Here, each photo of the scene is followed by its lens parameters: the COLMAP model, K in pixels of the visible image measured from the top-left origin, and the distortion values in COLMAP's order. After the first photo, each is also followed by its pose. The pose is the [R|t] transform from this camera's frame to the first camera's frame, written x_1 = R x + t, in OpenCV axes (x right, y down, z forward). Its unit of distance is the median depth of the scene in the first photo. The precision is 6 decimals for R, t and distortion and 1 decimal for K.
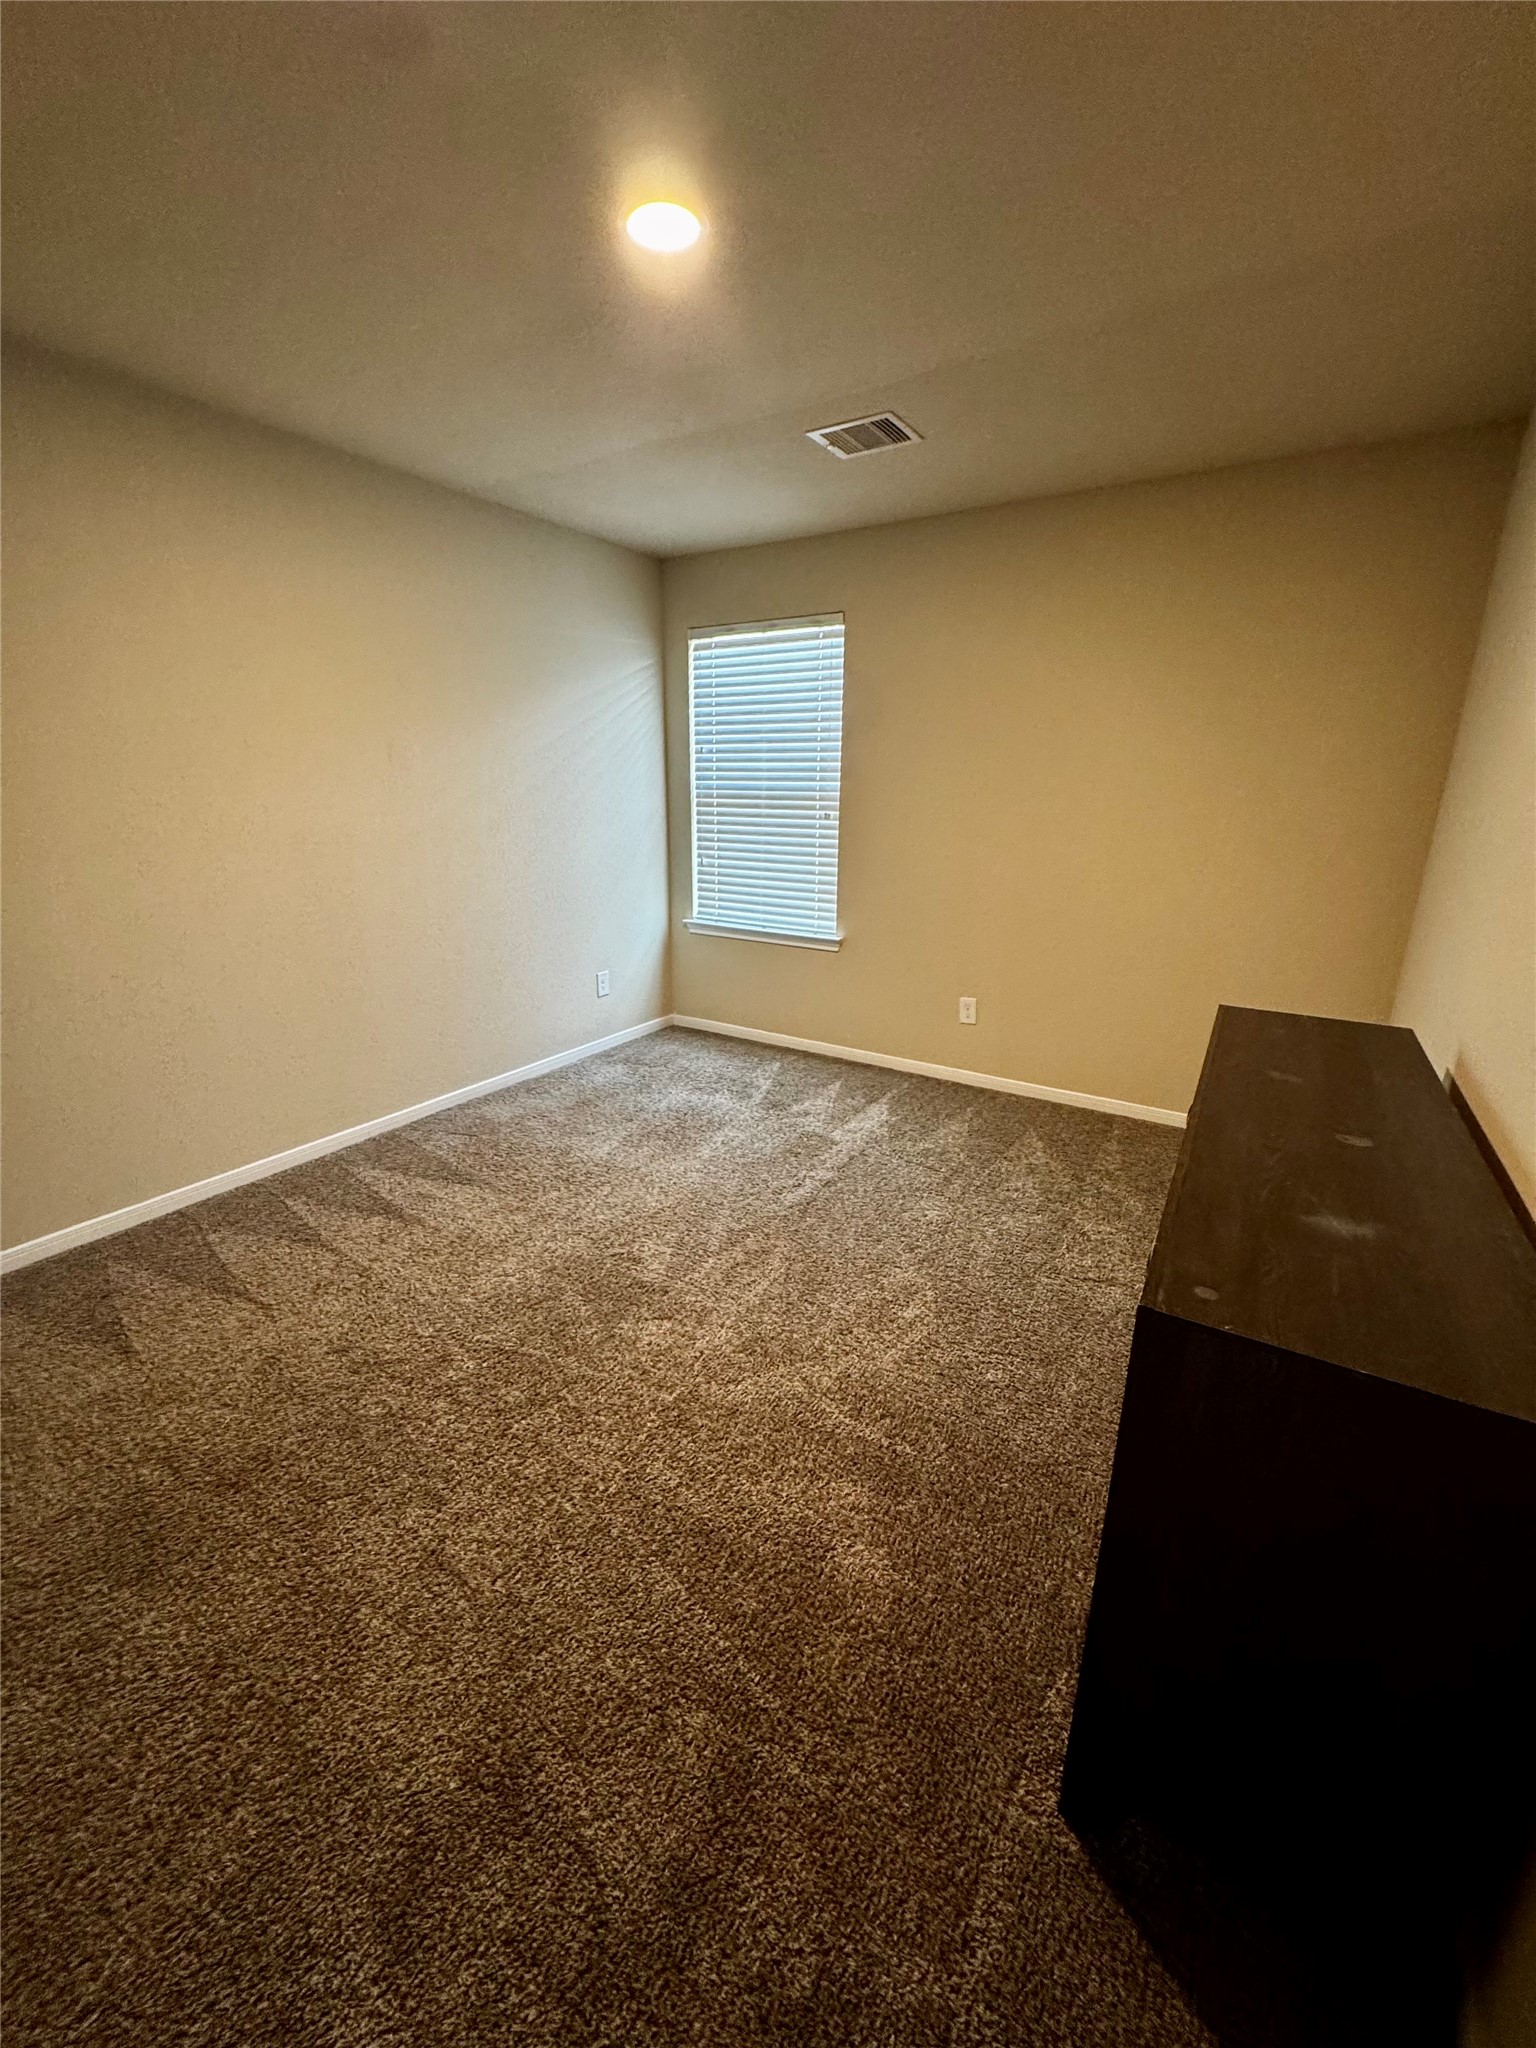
lens RADIAL K [[814.7, 0, 780.7], [0, 814.7, 1033.4], [0, 0, 1]] dist [-0.004683, 0.000603]
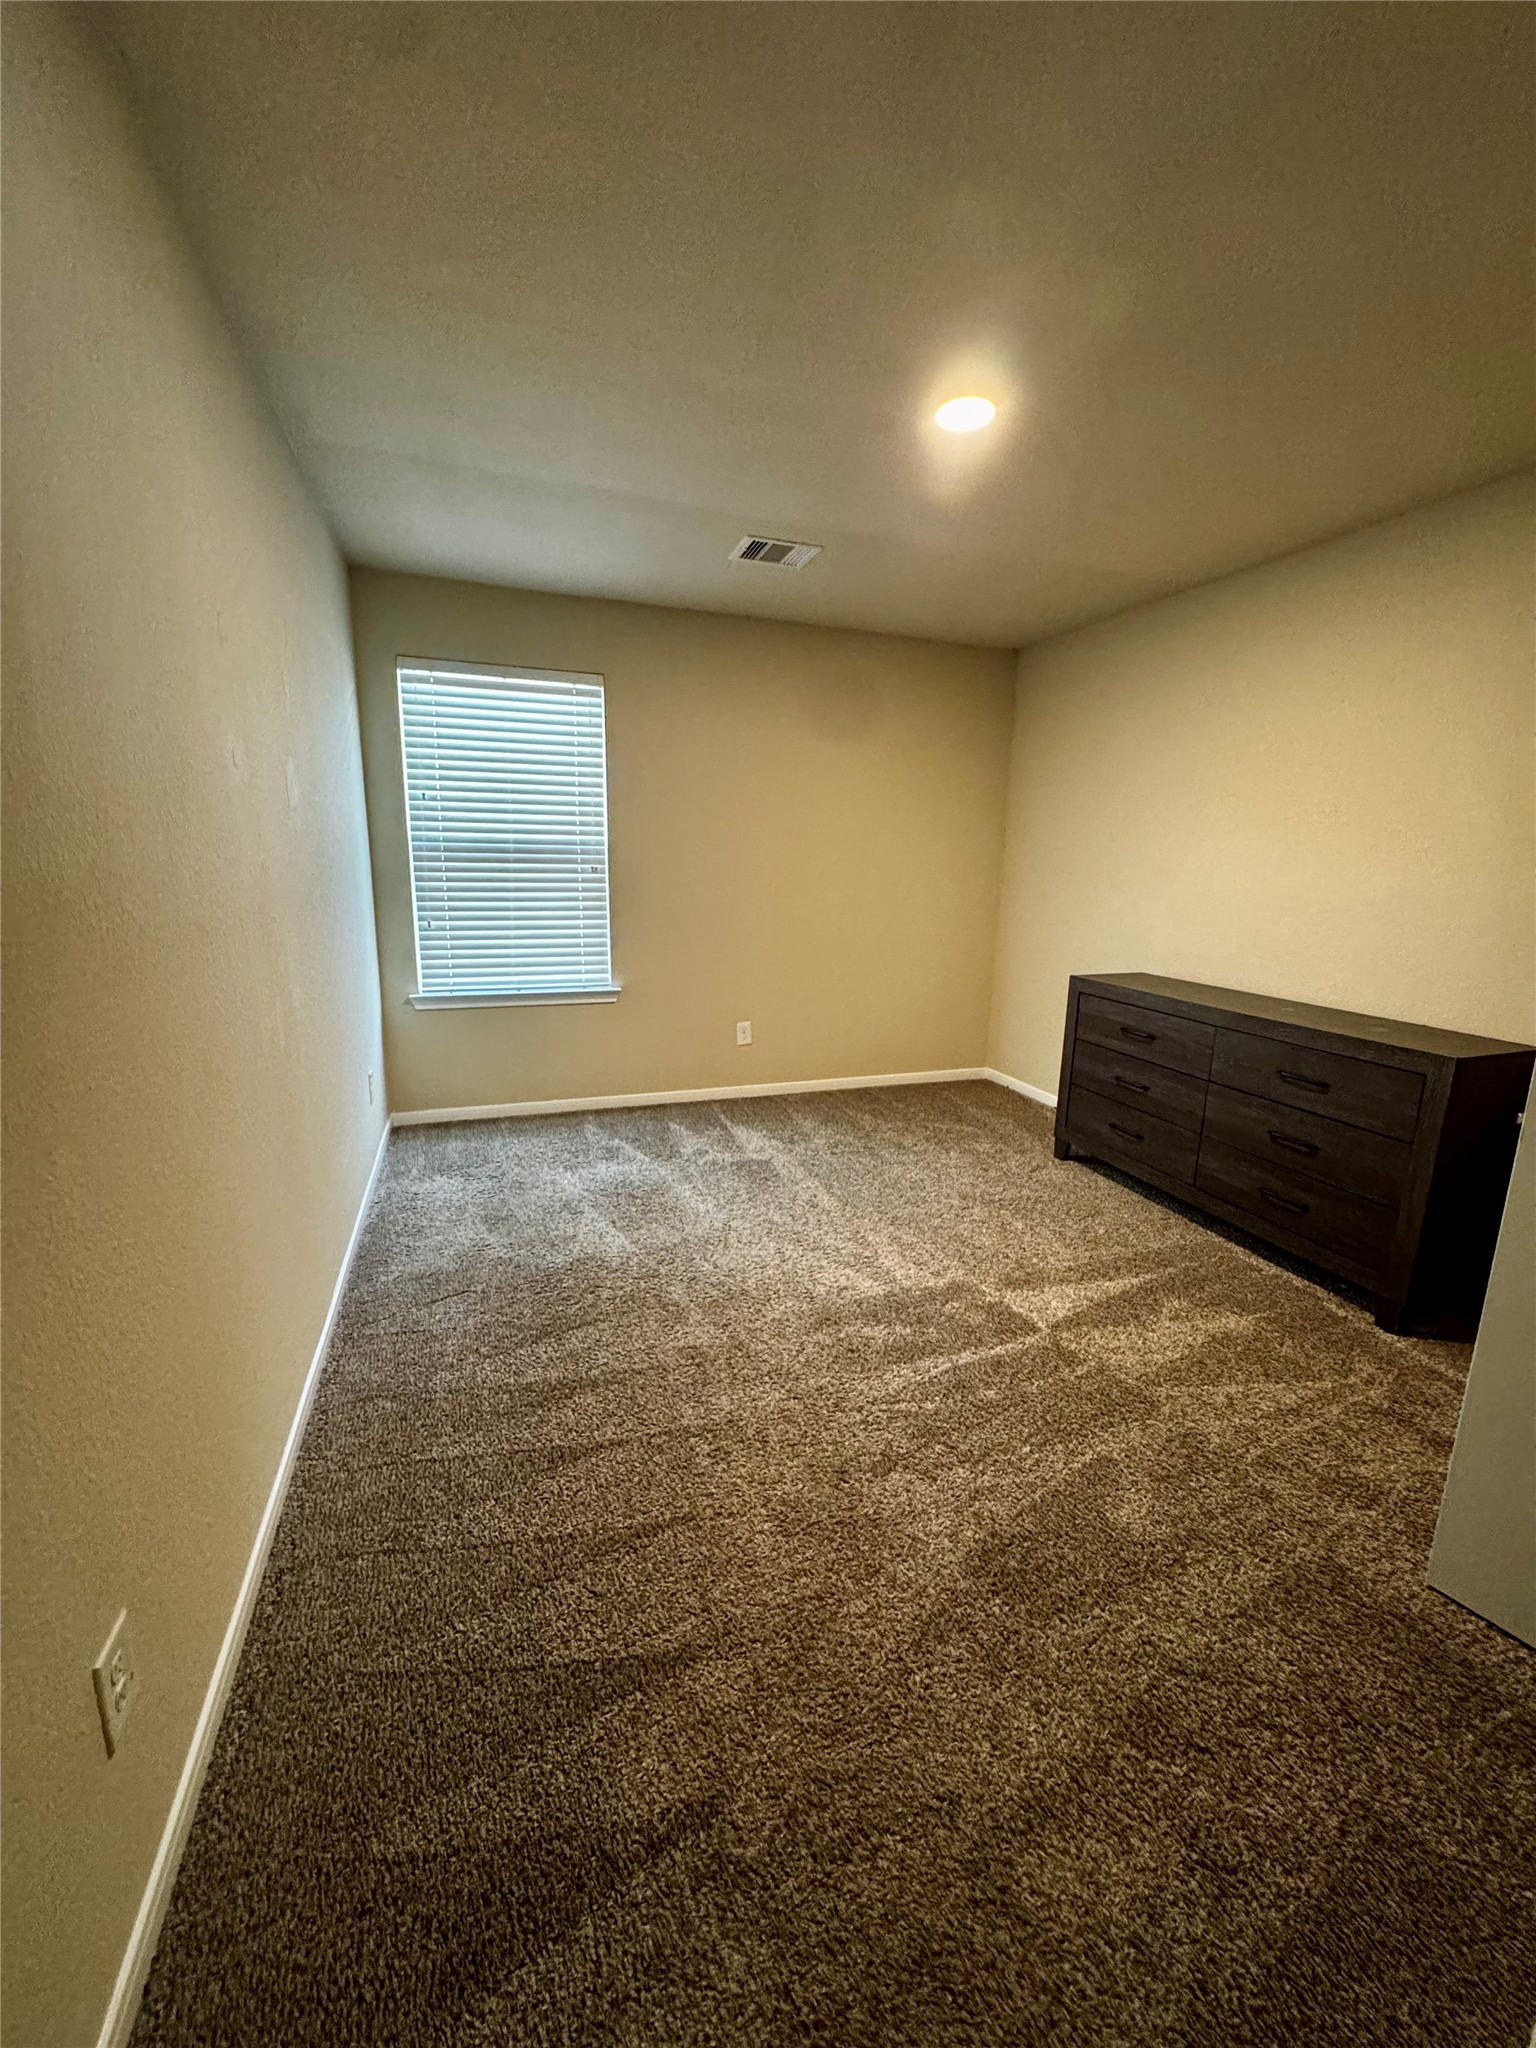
lens RADIAL K [[814.7, 0, 770.7], [0, 814.7, 1029.0], [0, 0, 1]] dist [-0.004683, 0.000603]
pose [[0.615361, -0.161853, 0.771450, -0.651304], [0.214652, 0.976113, 0.033571, -0.066331], [-0.758456, 0.144934, 0.635404, 0.240966]]
